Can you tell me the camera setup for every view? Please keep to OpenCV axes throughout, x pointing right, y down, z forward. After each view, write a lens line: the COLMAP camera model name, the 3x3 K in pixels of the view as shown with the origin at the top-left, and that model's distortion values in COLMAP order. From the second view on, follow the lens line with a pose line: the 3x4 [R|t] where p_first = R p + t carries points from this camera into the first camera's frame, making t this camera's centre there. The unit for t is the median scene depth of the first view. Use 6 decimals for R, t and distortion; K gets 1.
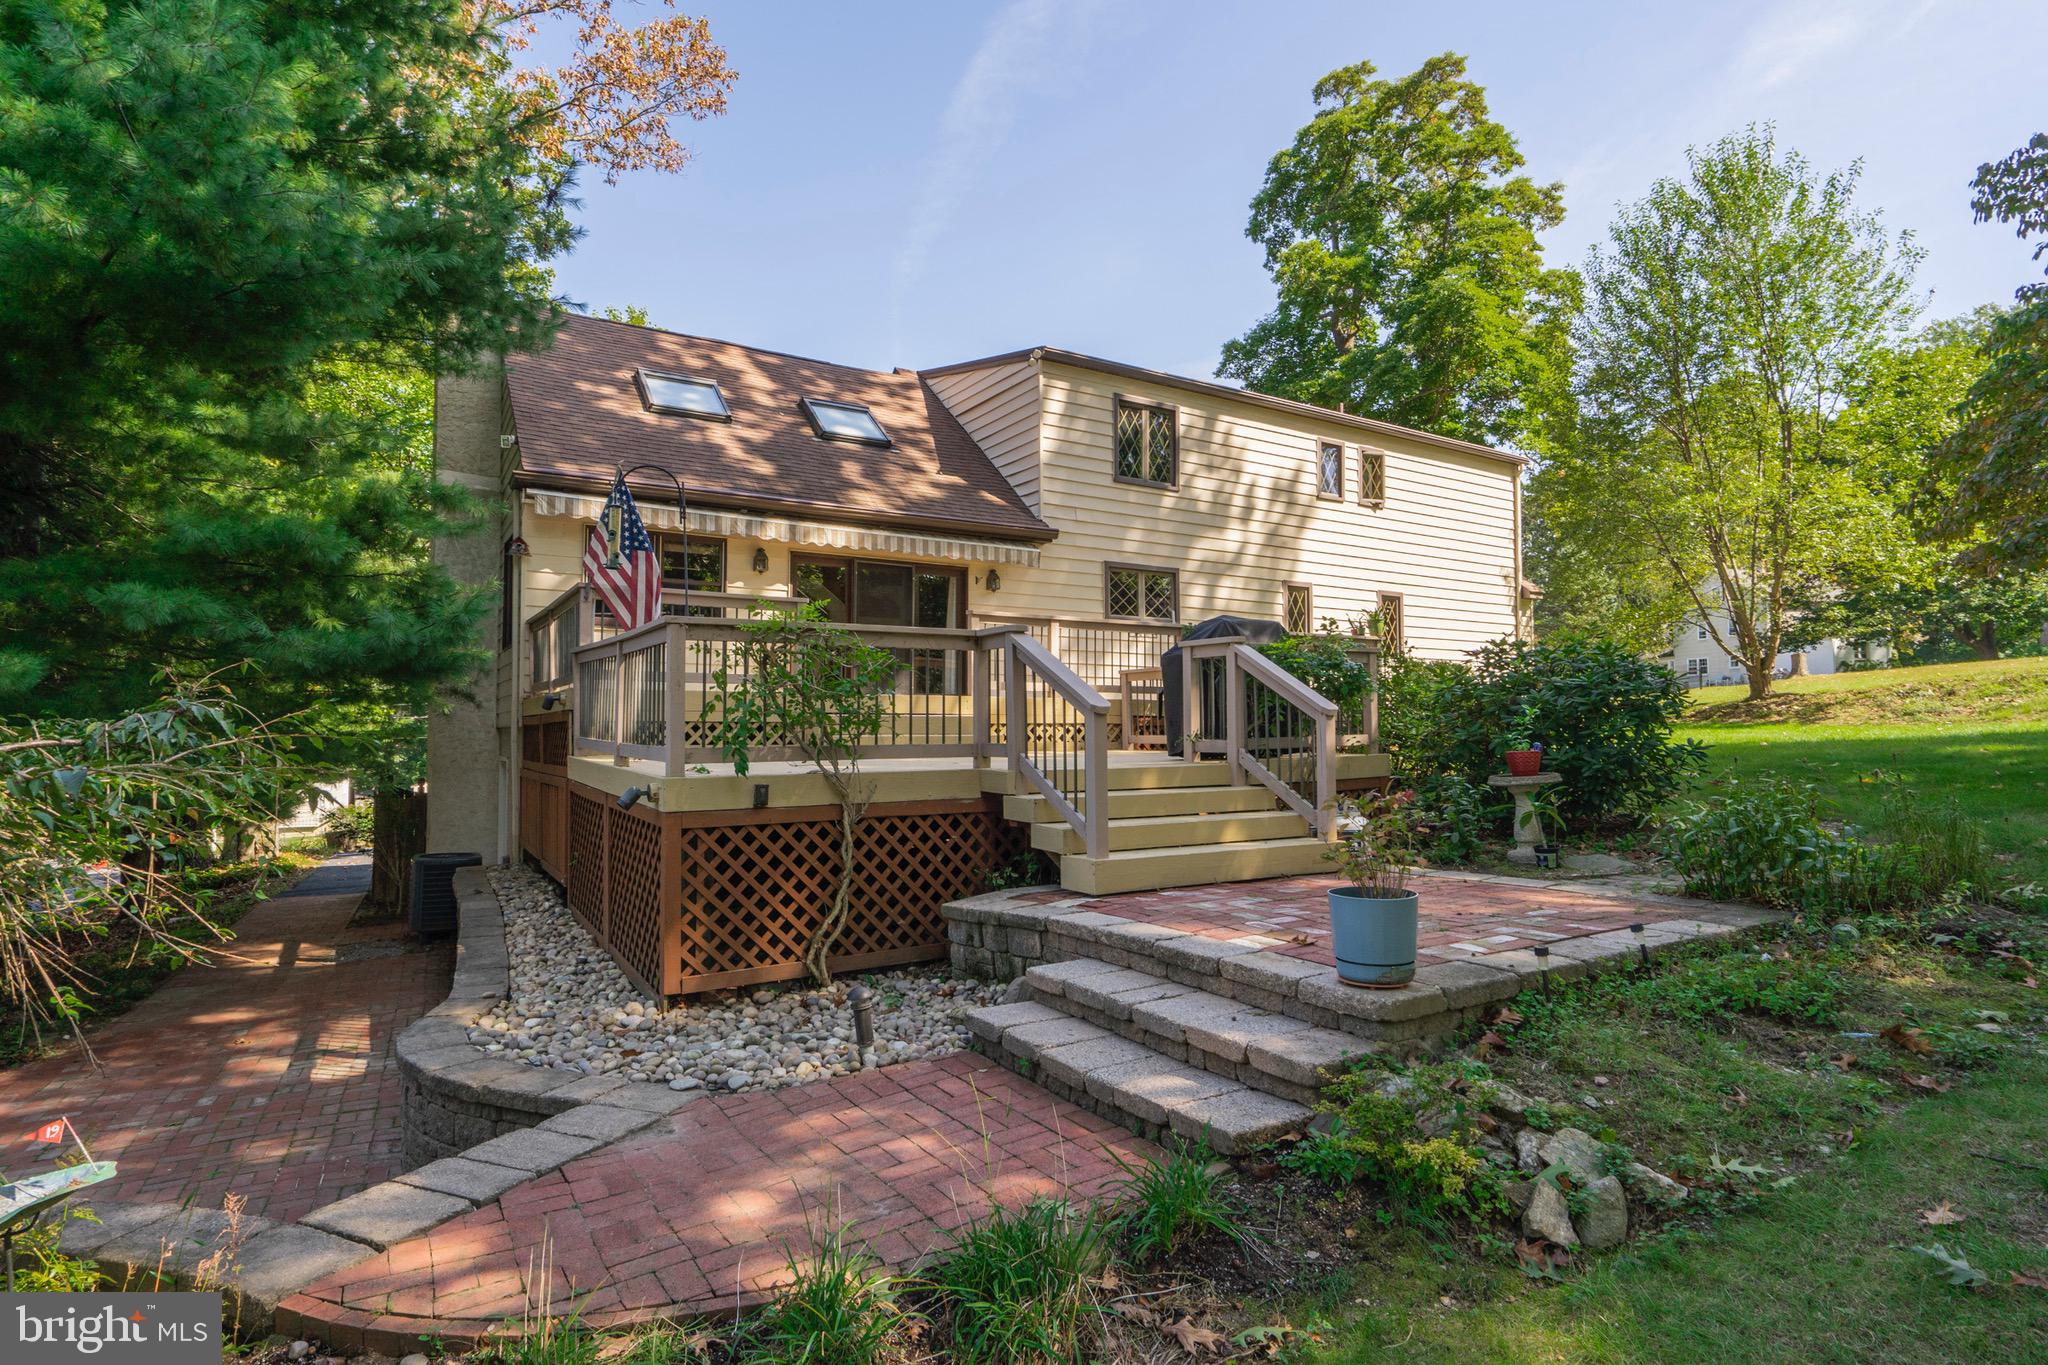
lens RADIAL K [[1022.0, 0, 1034.5], [0, 1022.0, 673.2], [0, 0, 1]] dist [0.000043, 0.000130]
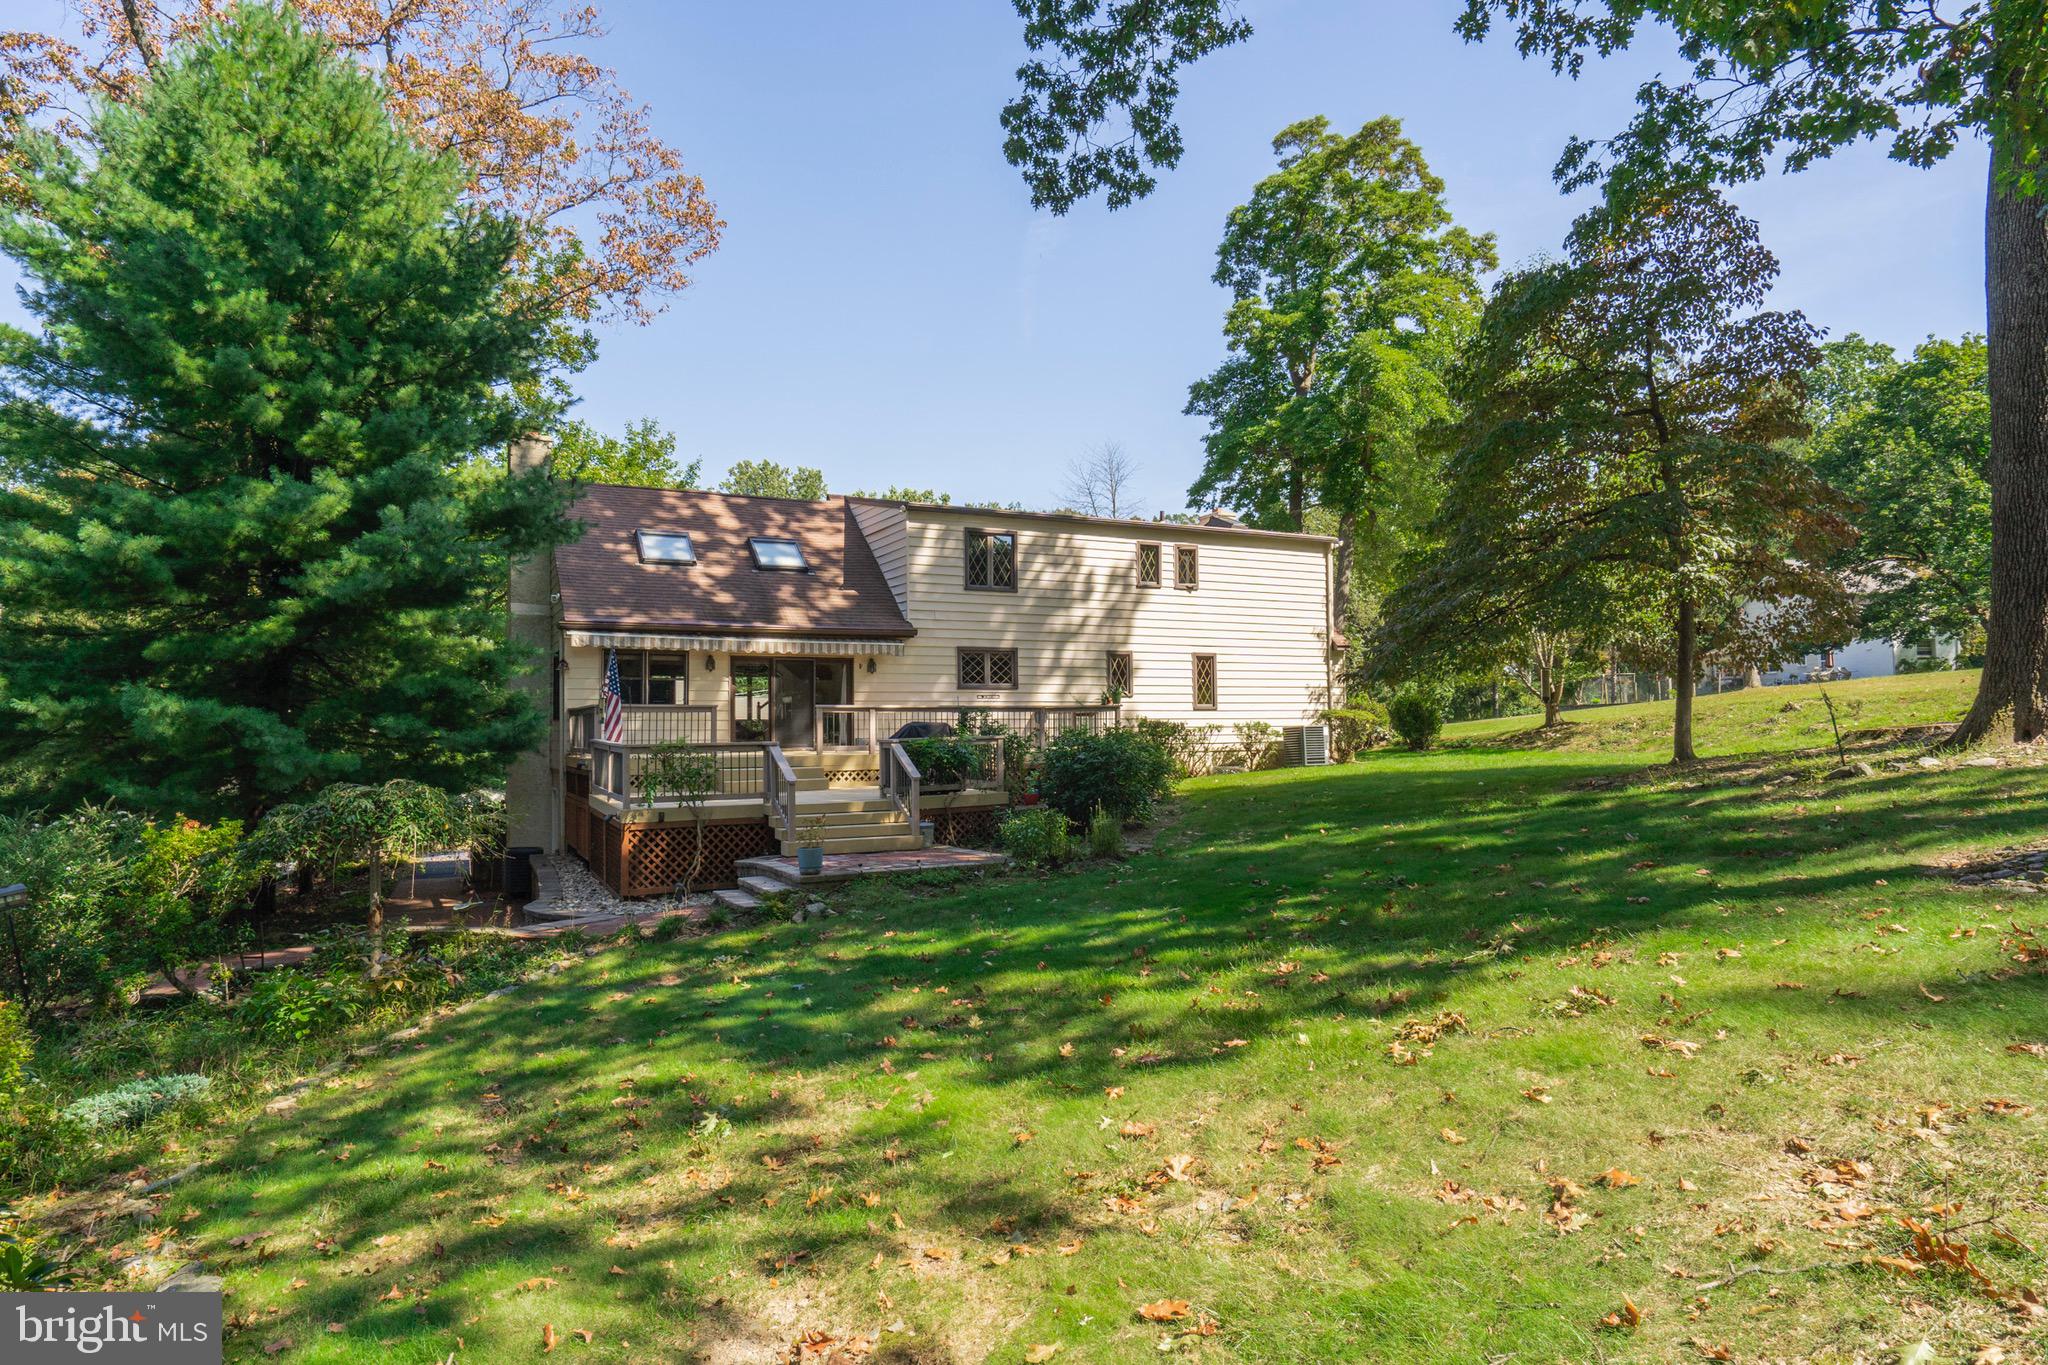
lens RADIAL K [[1248.1, 0, 1024.0], [0, 1248.1, 682.5], [0, 0, 1]] dist [-0.001259, -0.000497]
pose [[0.991336, -0.004307, -0.131282, 0.330007], [0.009025, 0.999334, 0.035361, -0.100401], [0.131042, -0.036240, 0.990714, -0.623055]]
